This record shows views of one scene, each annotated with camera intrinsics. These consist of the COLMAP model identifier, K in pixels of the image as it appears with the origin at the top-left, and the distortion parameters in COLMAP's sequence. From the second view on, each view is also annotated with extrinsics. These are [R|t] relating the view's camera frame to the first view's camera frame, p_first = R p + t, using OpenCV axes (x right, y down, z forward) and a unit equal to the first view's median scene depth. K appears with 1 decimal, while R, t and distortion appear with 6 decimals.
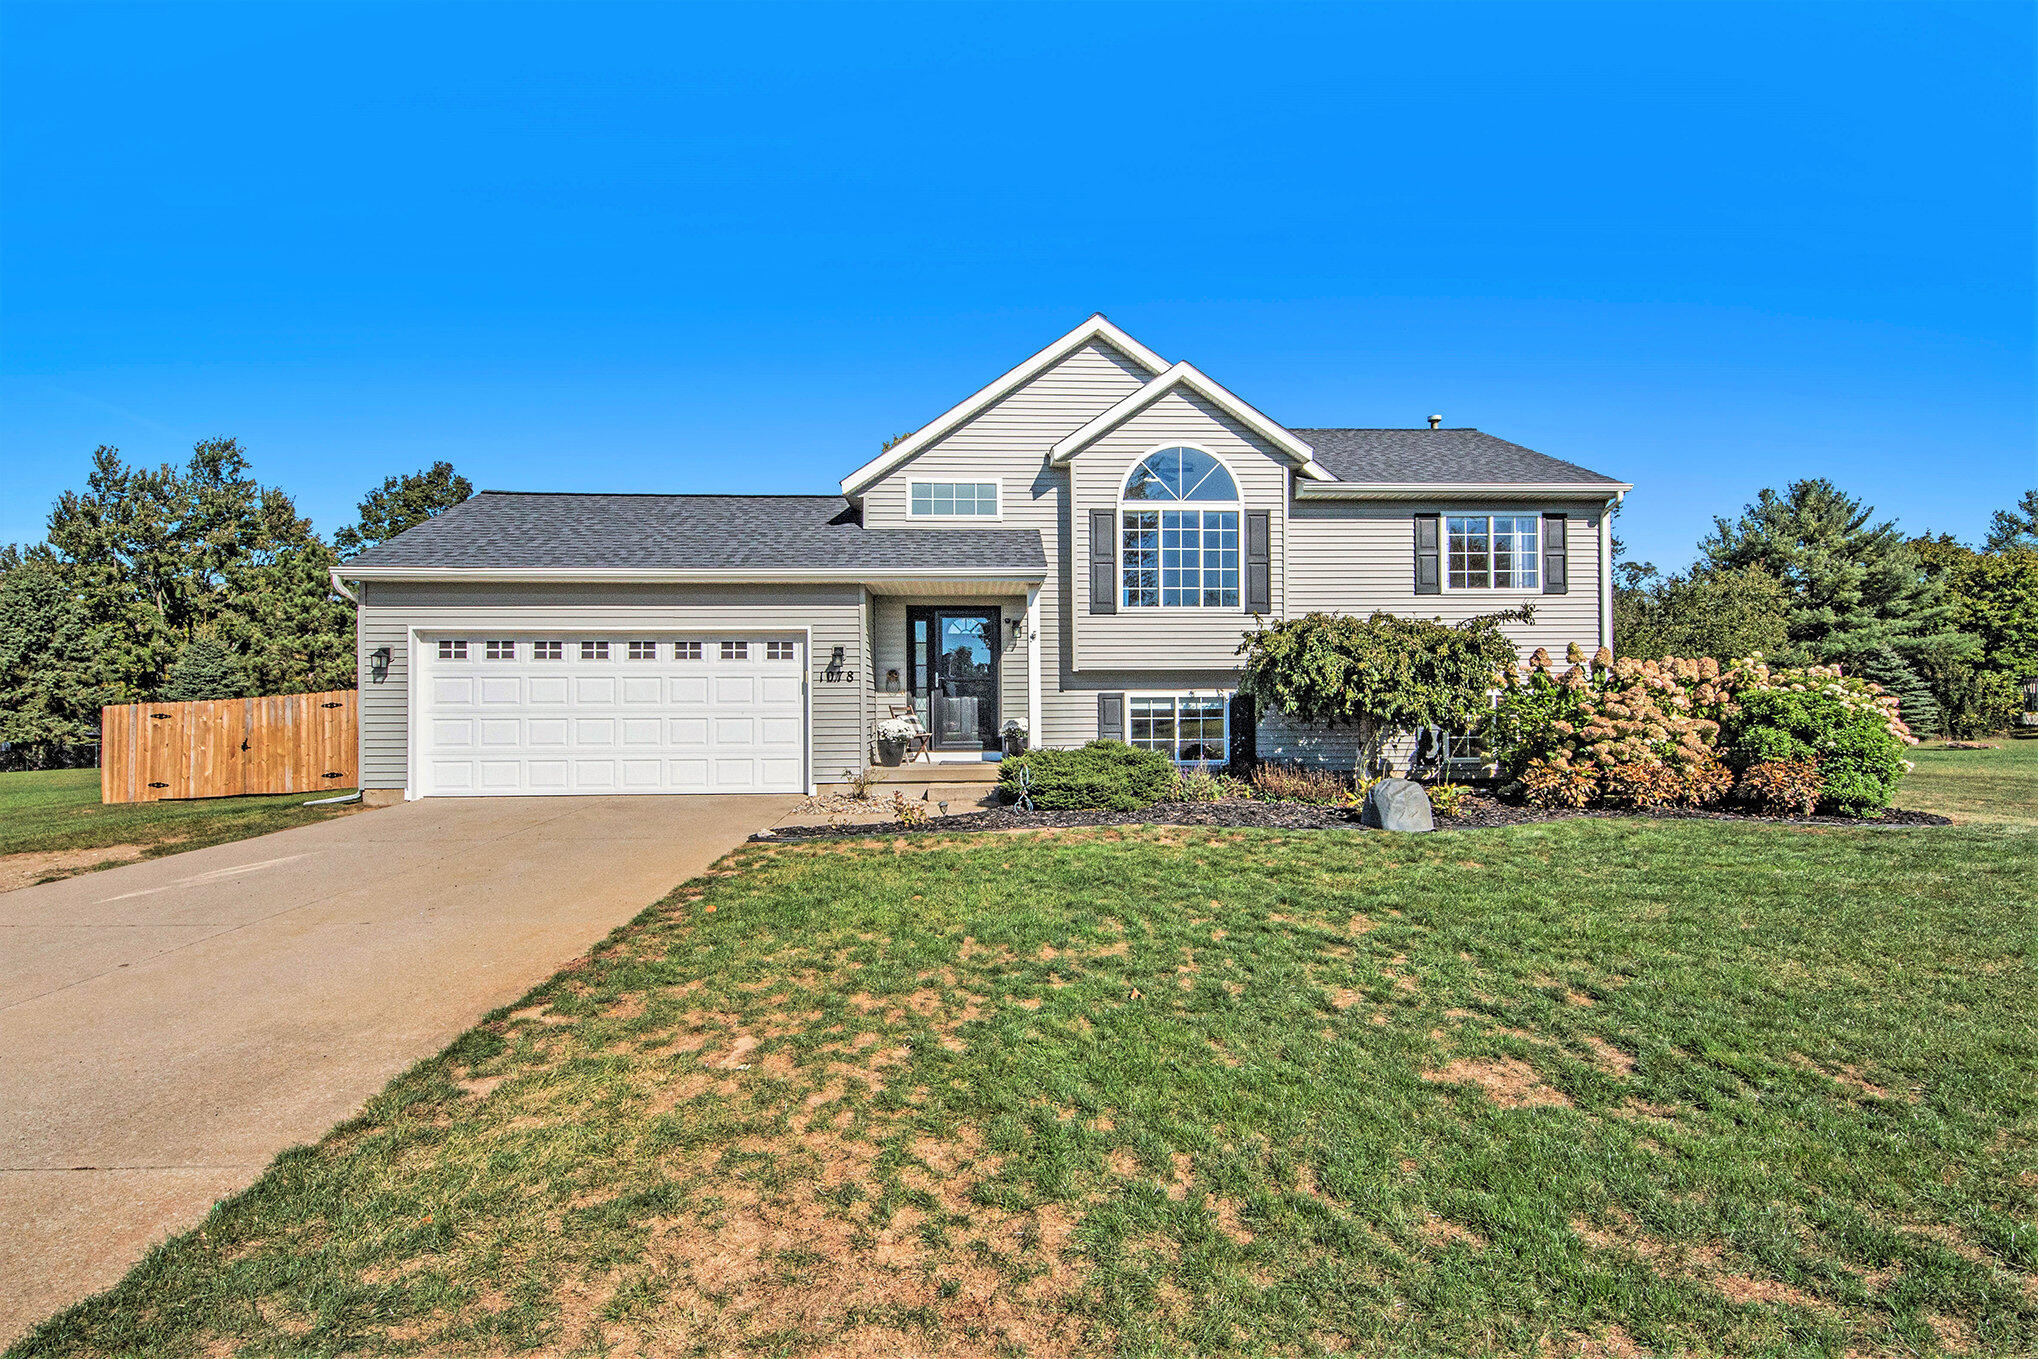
lens RADIAL K [[899.0, 0, 1022.2], [0, 899.0, 687.6], [0, 0, 1]] dist [0.000625, -0.000053]
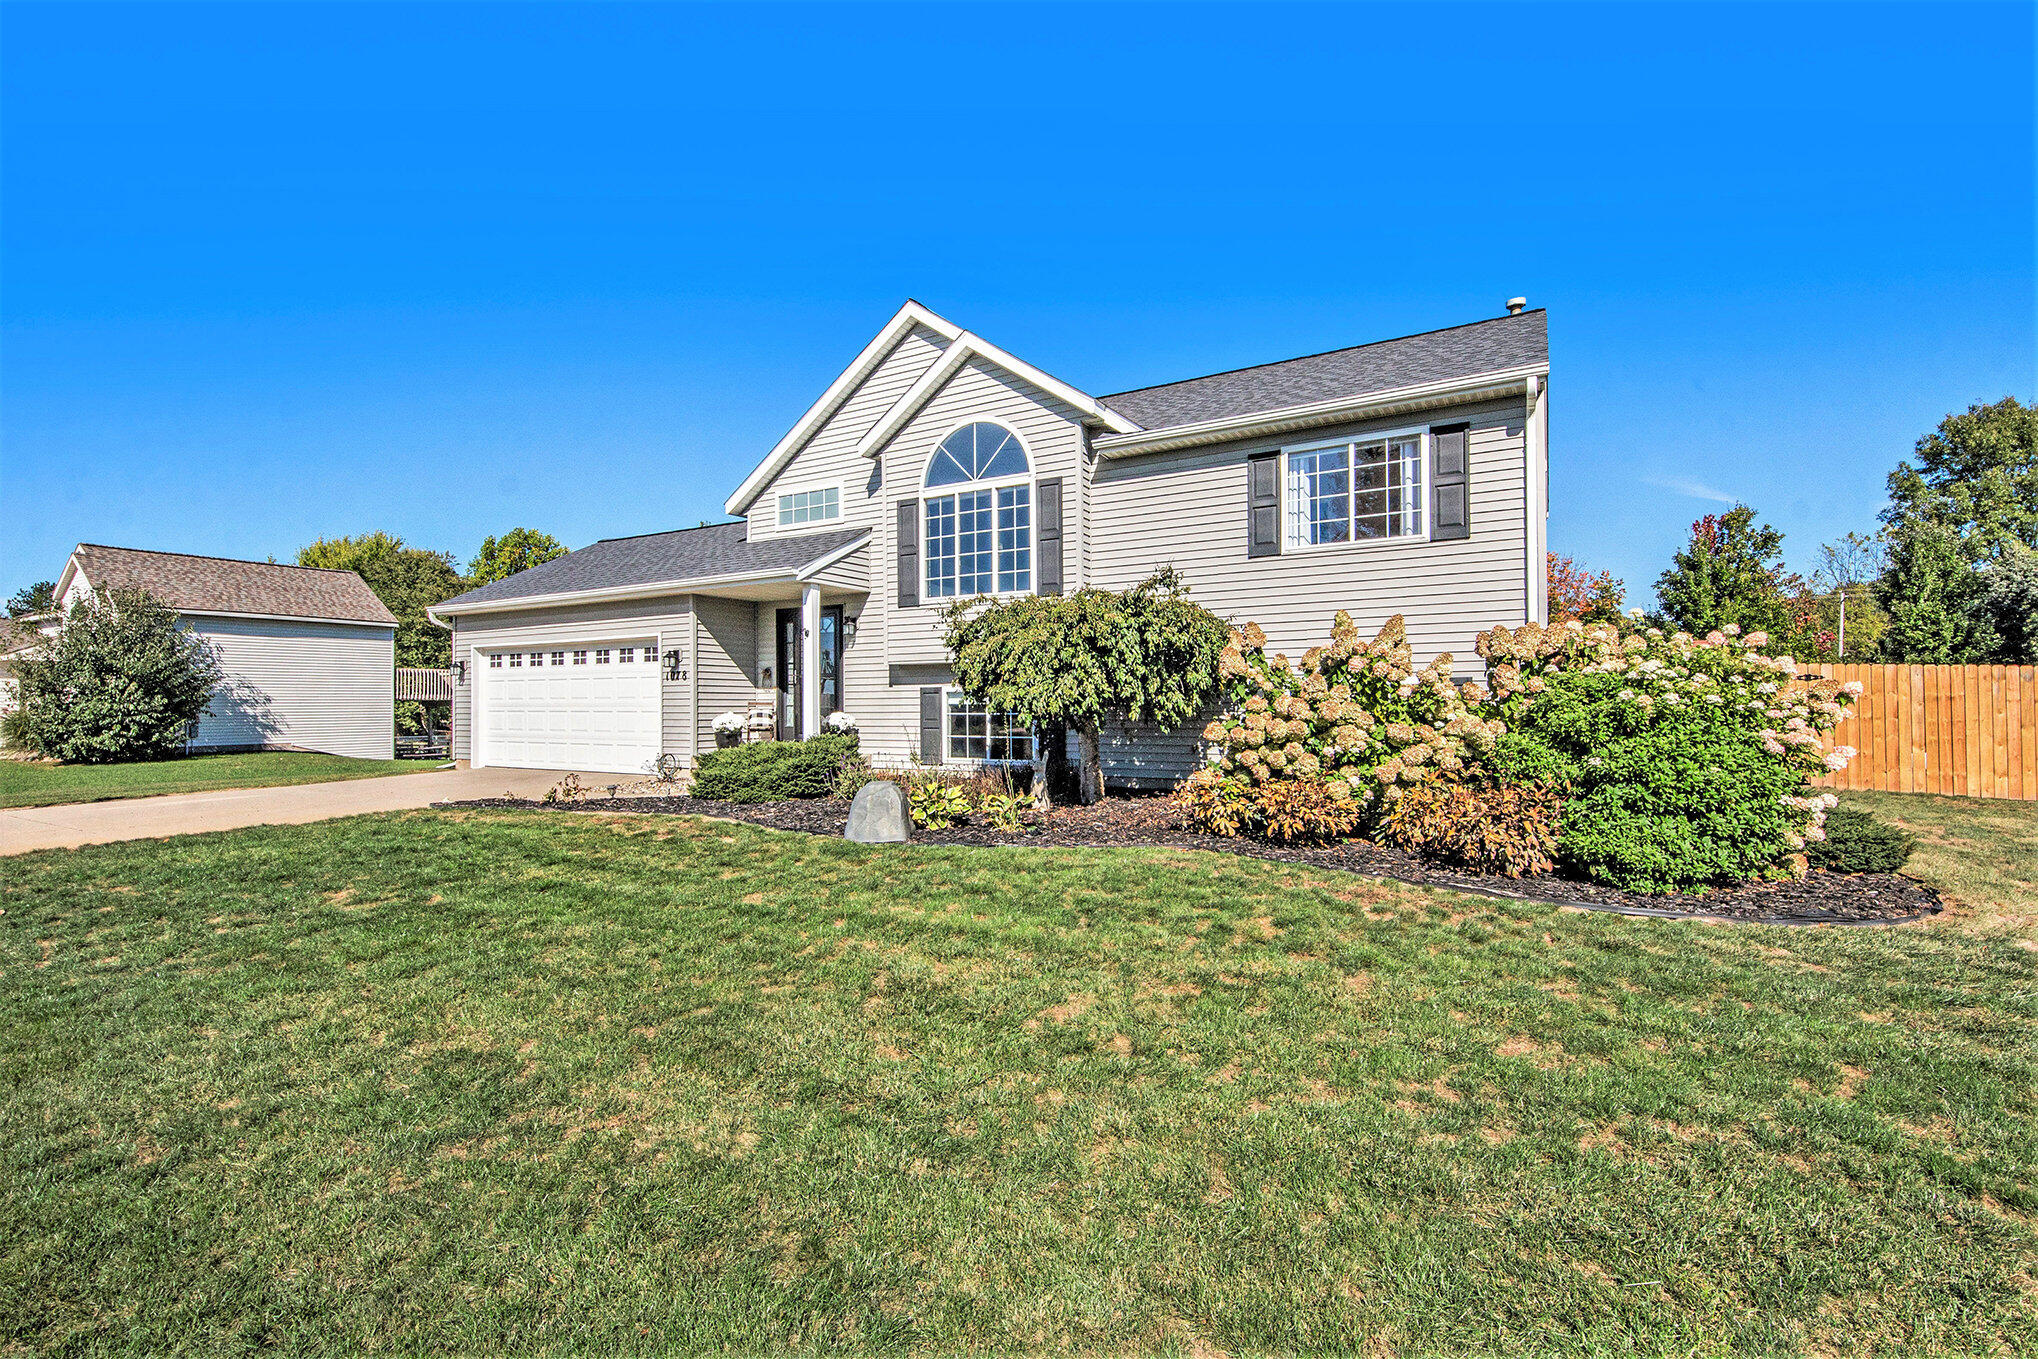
lens RADIAL K [[899.0, 0, 1022.2], [0, 899.0, 687.6], [0, 0, 1]] dist [0.000625, -0.000053]
pose [[0.845516, -0.009750, -0.533862, 0.710655], [0.011270, 0.999936, -0.000412, 0.007797], [0.533832, -0.005668, 0.845572, 0.237060]]
